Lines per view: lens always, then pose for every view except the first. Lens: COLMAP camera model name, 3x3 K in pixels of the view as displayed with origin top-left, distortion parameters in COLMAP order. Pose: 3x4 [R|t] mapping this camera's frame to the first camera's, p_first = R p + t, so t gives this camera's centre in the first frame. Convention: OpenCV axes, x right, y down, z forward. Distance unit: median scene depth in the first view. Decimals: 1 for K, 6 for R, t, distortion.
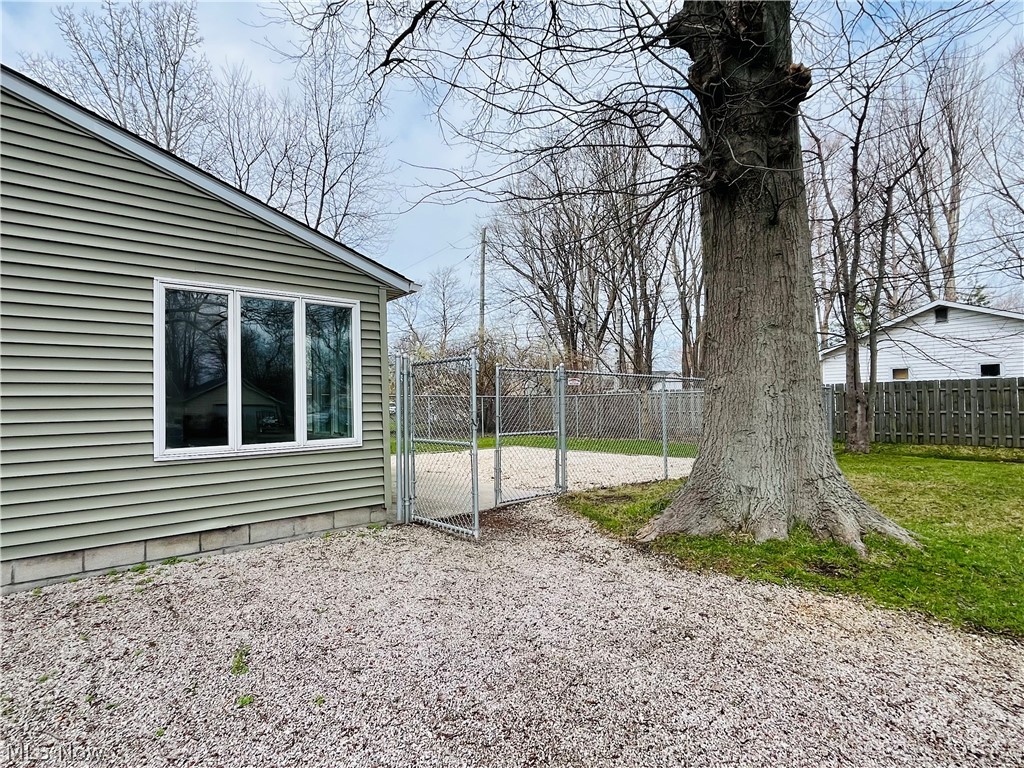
lens RADIAL K [[536.2, 0, 509.7], [0, 536.2, 384.7], [0, 0, 1]] dist [-0.000734, -0.001352]
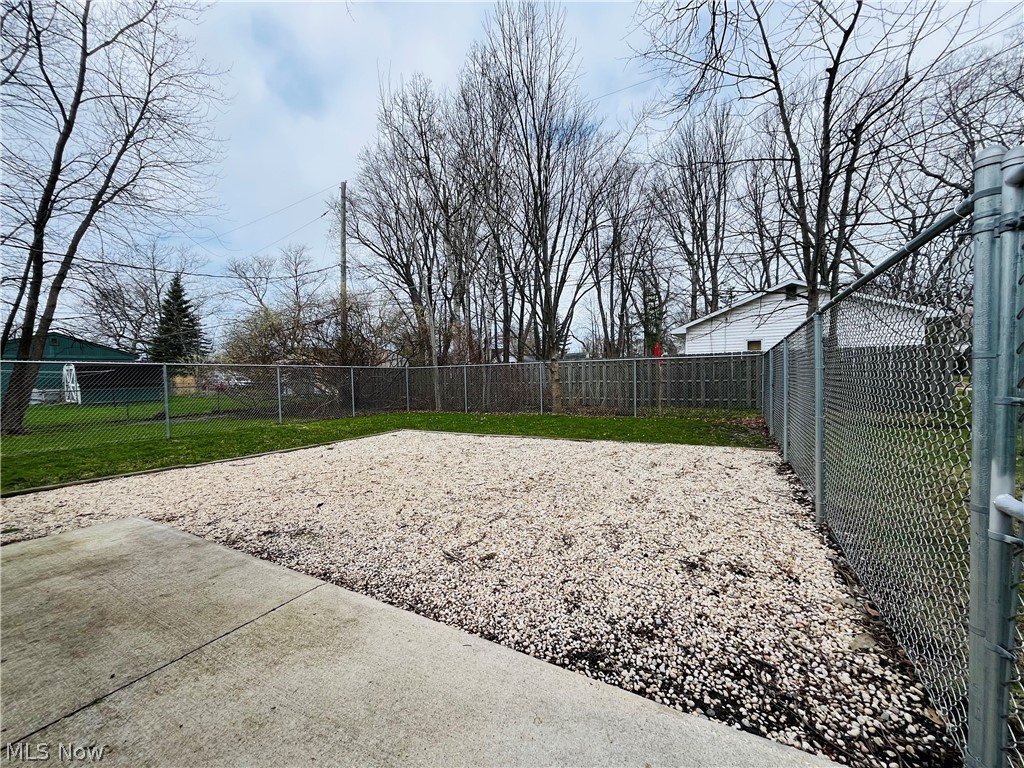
lens RADIAL K [[412.2, 0, 510.6], [0, 412.2, 387.0], [0, 0, 1]] dist [-0.006429, -0.000517]
pose [[0.938250, -0.018335, 0.345471, -0.164619], [-0.002846, 0.998152, 0.060705, 0.053479], [-0.345945, -0.057939, 0.936464, 1.282017]]
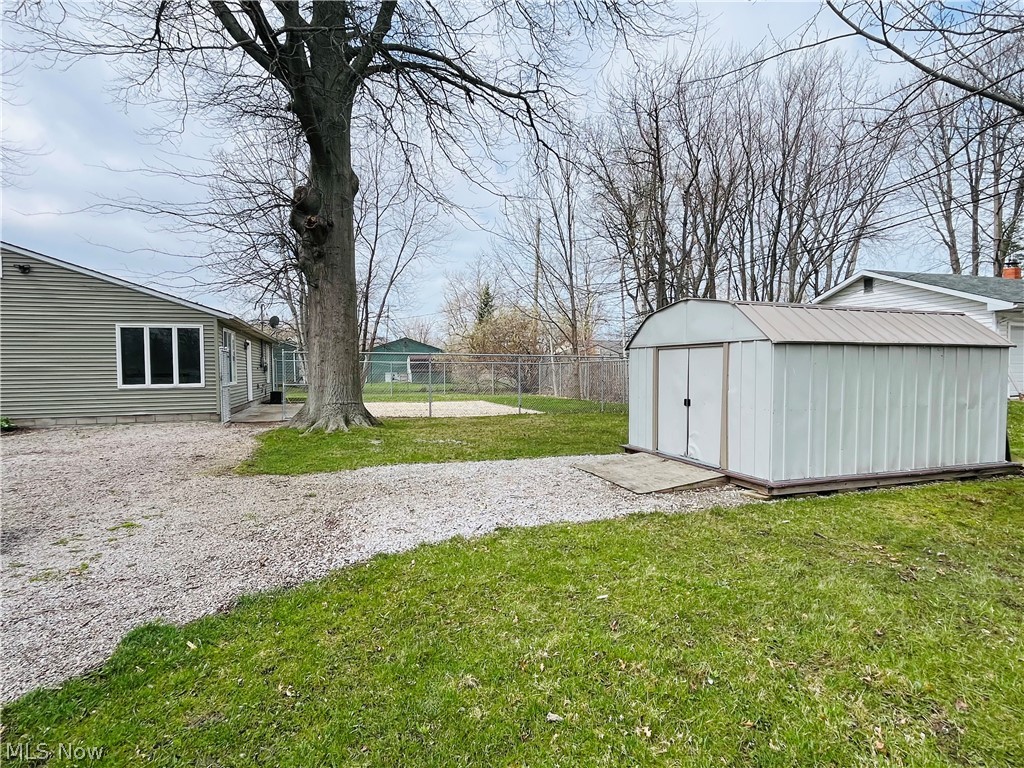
lens RADIAL K [[536.2, 0, 510.0], [0, 536.2, 382.9], [0, 0, 1]] dist [-0.000734, -0.001352]
pose [[0.922342, 0.019425, -0.385887, 1.950286], [0.005248, 0.998013, 0.062782, -0.047034], [0.386340, -0.059932, 0.920407, -0.680193]]
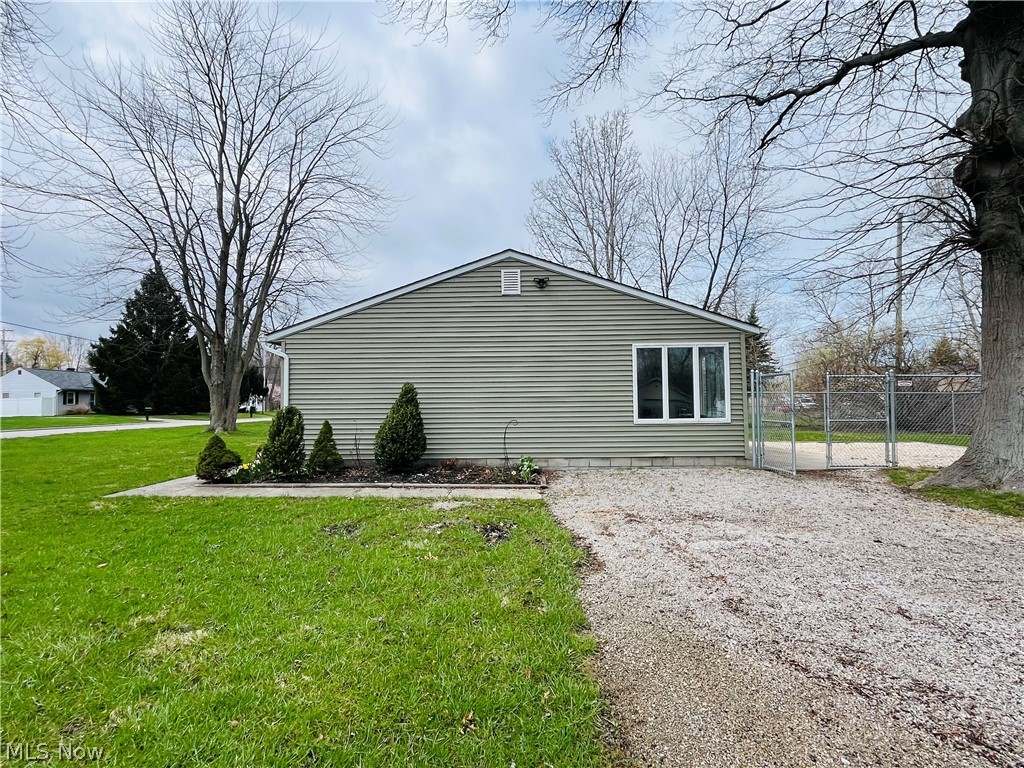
lens RADIAL K [[536.2, 0, 508.4], [0, 536.2, 388.9], [0, 0, 1]] dist [-0.000734, -0.001352]
pose [[0.737899, -0.009055, -0.674850, 0.411891], [0.018910, 0.999795, 0.007262, -0.028847], [0.674646, -0.018120, 0.737919, -0.880321]]
